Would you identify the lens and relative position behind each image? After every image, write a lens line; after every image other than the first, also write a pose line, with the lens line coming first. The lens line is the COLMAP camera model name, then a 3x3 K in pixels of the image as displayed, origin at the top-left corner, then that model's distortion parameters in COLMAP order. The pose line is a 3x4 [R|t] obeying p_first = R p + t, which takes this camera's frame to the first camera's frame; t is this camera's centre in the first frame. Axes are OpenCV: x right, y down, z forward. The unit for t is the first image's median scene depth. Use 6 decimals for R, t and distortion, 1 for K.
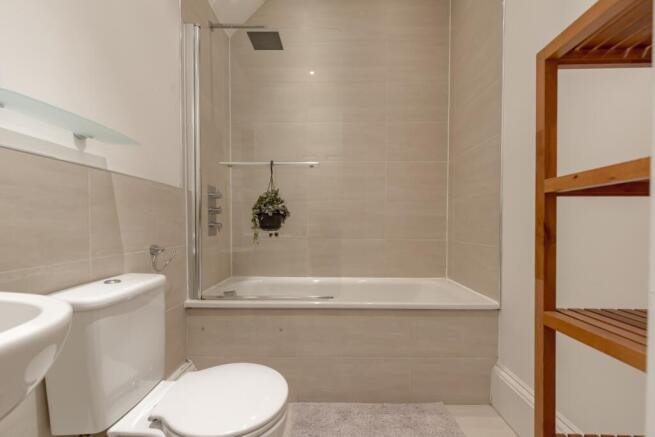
lens RADIAL K [[298.4, 0, 327.5], [0, 298.4, 218.5], [0, 0, 1]] dist [0.016746, 0.000075]
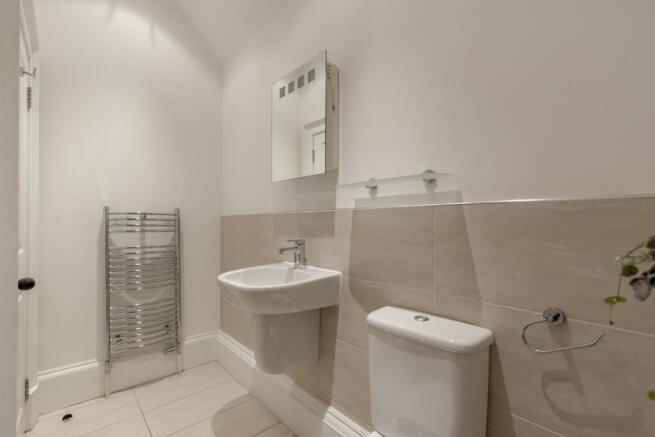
lens RADIAL K [[298.4, 0, 327.5], [0, 298.4, 218.5], [0, 0, 1]] dist [0.016746, 0.000075]
pose [[-0.728129, -0.017030, -0.685229, 0.205484], [-0.000186, 0.999696, -0.024649, -0.098109], [0.685440, -0.017820, -0.727911, 1.486632]]
